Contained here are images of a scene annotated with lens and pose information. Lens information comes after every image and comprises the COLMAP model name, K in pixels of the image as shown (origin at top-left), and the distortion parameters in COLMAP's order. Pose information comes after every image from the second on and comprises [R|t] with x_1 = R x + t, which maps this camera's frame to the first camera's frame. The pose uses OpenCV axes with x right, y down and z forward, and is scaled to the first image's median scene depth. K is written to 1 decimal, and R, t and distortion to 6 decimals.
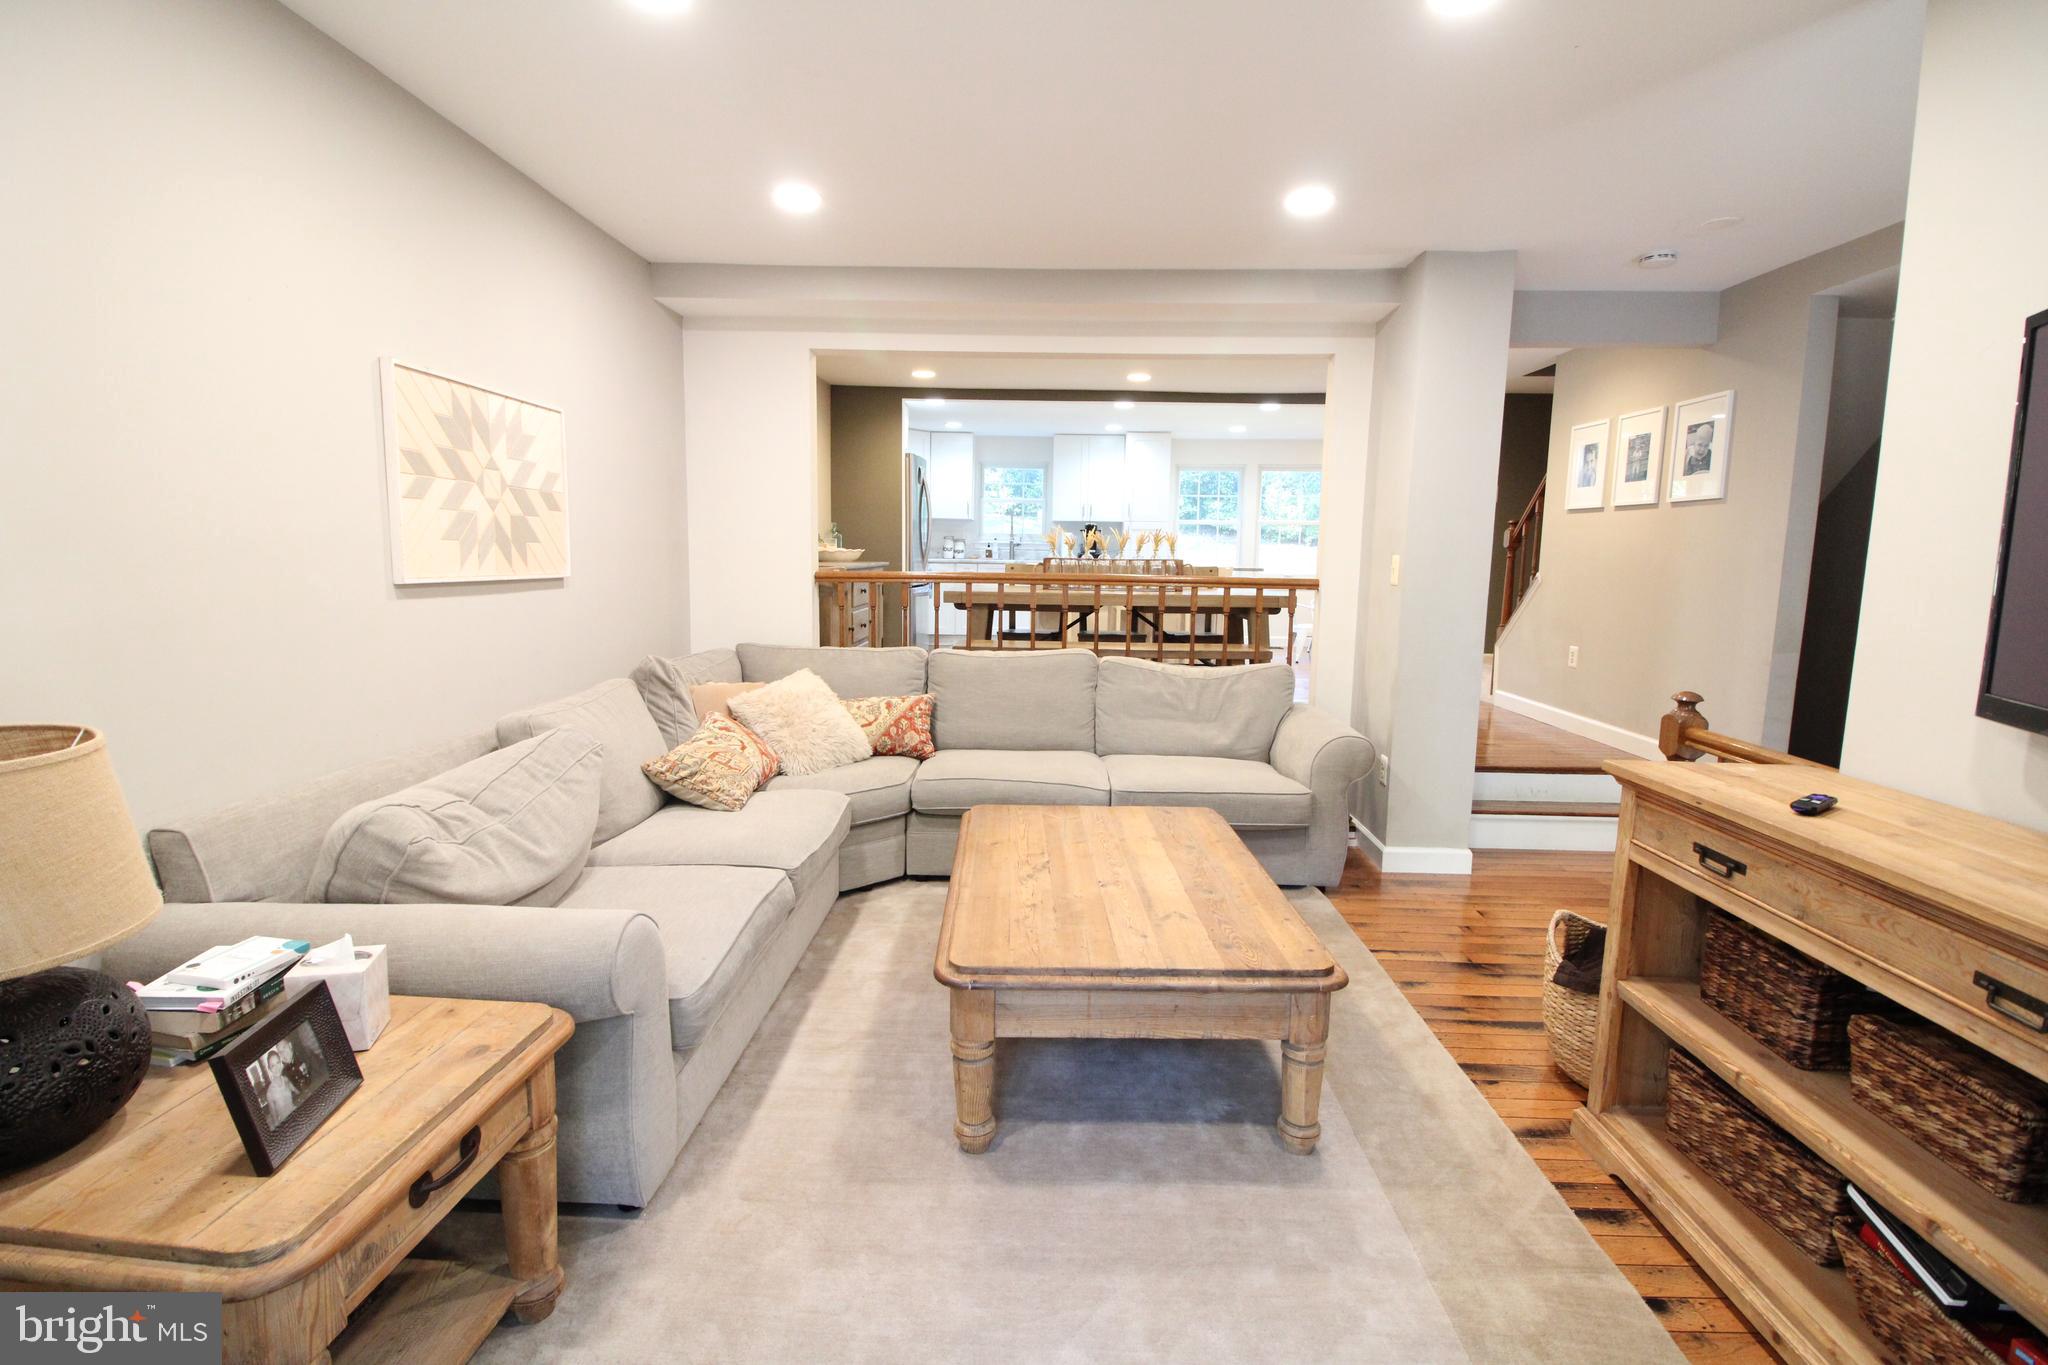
lens RADIAL K [[951.1, 0, 1025.9], [0, 951.1, 680.3], [0, 0, 1]] dist [-0.008845, -0.001236]
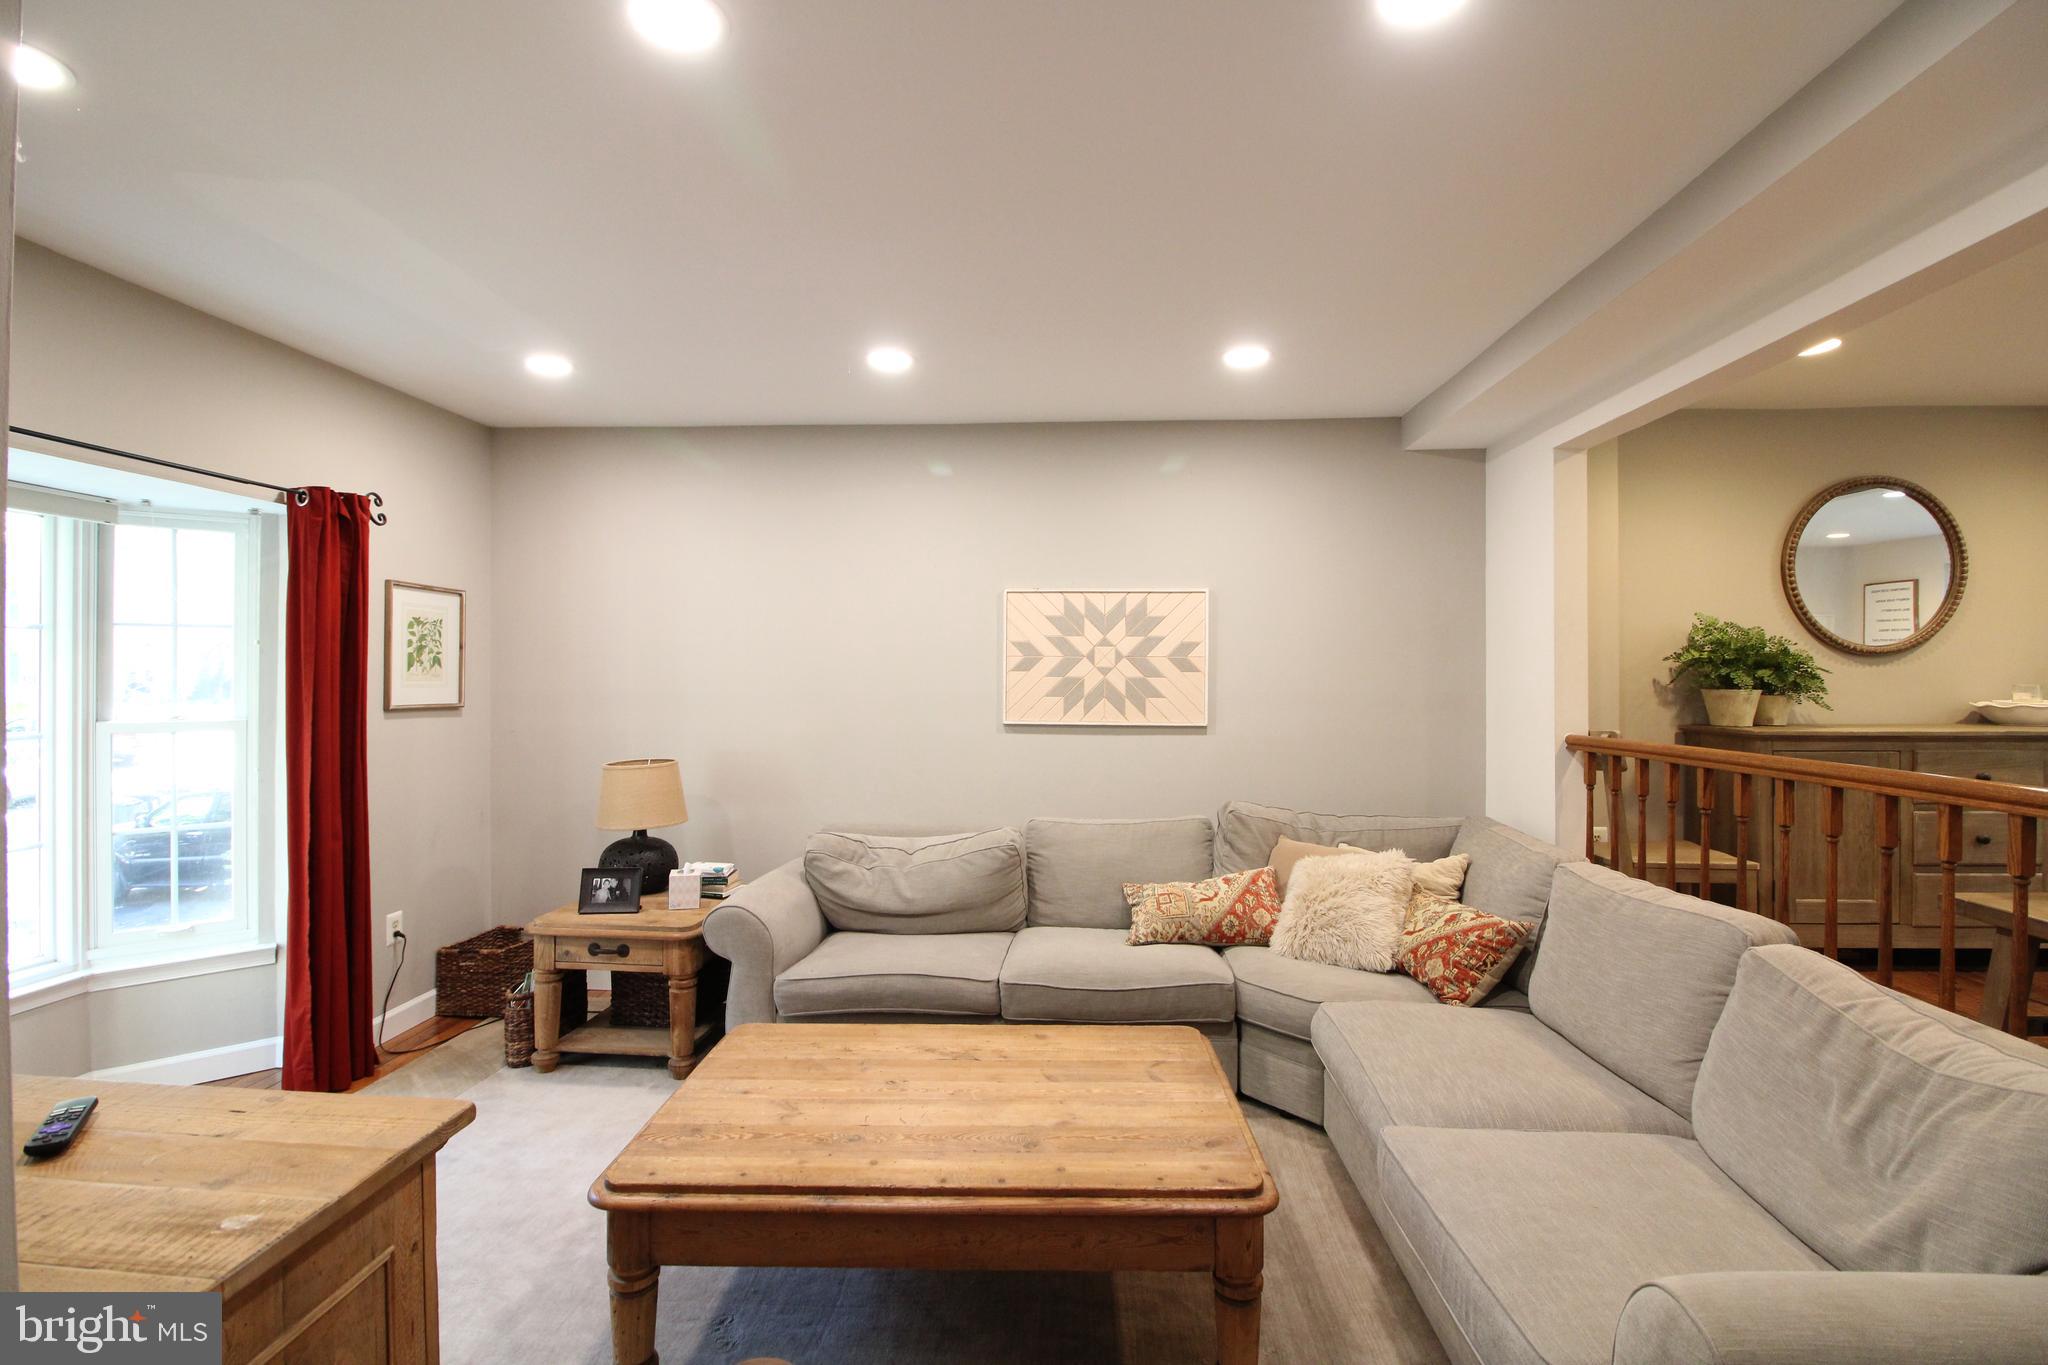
lens RADIAL K [[951.1, 0, 1026.7], [0, 951.1, 683.6], [0, 0, 1]] dist [-0.008845, -0.001236]
pose [[-0.044271, -0.015952, -0.998892, 0.858728], [-0.138907, 0.990258, -0.009658, -0.143393], [0.989315, 0.138325, -0.046055, 0.989914]]
